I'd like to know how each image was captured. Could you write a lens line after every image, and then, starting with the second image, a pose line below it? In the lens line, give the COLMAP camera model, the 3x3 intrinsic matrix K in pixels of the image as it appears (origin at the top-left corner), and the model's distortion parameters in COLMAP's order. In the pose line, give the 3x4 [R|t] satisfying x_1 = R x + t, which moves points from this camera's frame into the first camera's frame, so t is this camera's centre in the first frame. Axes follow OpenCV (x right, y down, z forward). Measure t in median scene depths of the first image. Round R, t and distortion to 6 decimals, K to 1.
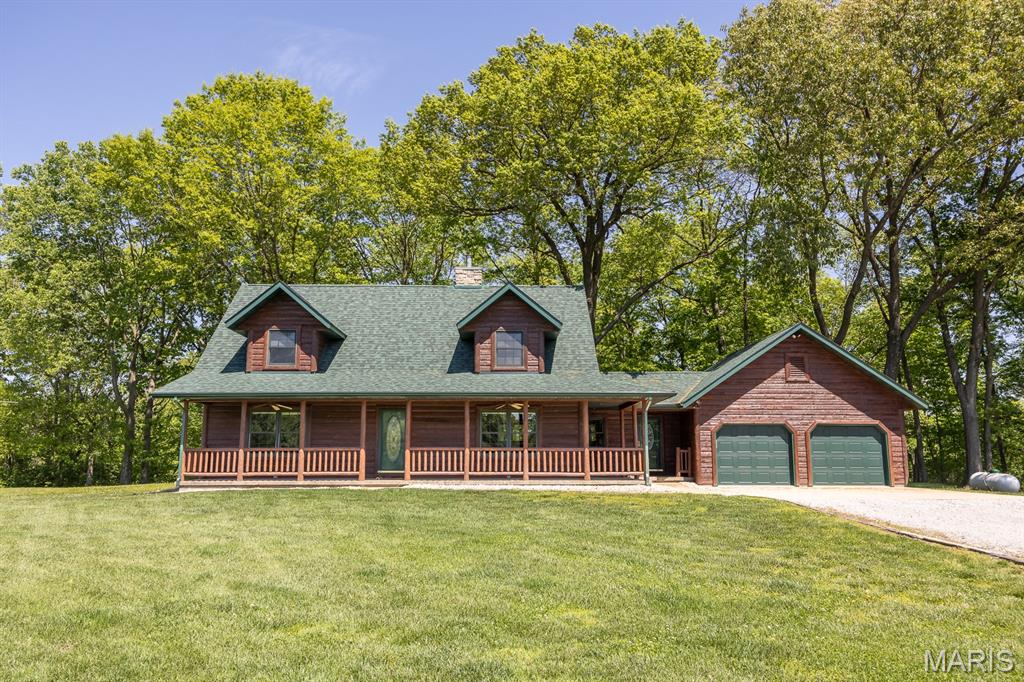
lens RADIAL K [[733.8, 0, 512.0], [0, 733.8, 341.0], [0, 0, 1]] dist [0.002949, -0.000202]
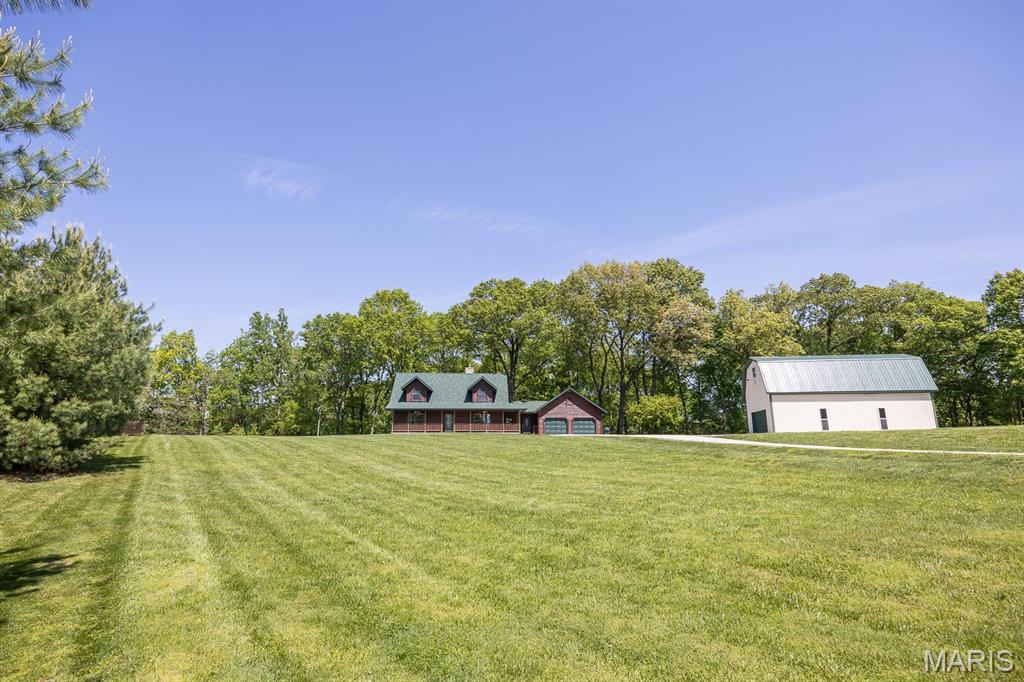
lens RADIAL K [[526.8, 0, 512.0], [0, 526.8, 341.0], [0, 0, 1]] dist [-0.004169, -0.000579]
pose [[0.999219, 0.005844, 0.039084, 0.036763], [-0.004111, 0.999011, -0.044270, -0.134317], [-0.039304, 0.044075, 0.998255, -1.468562]]
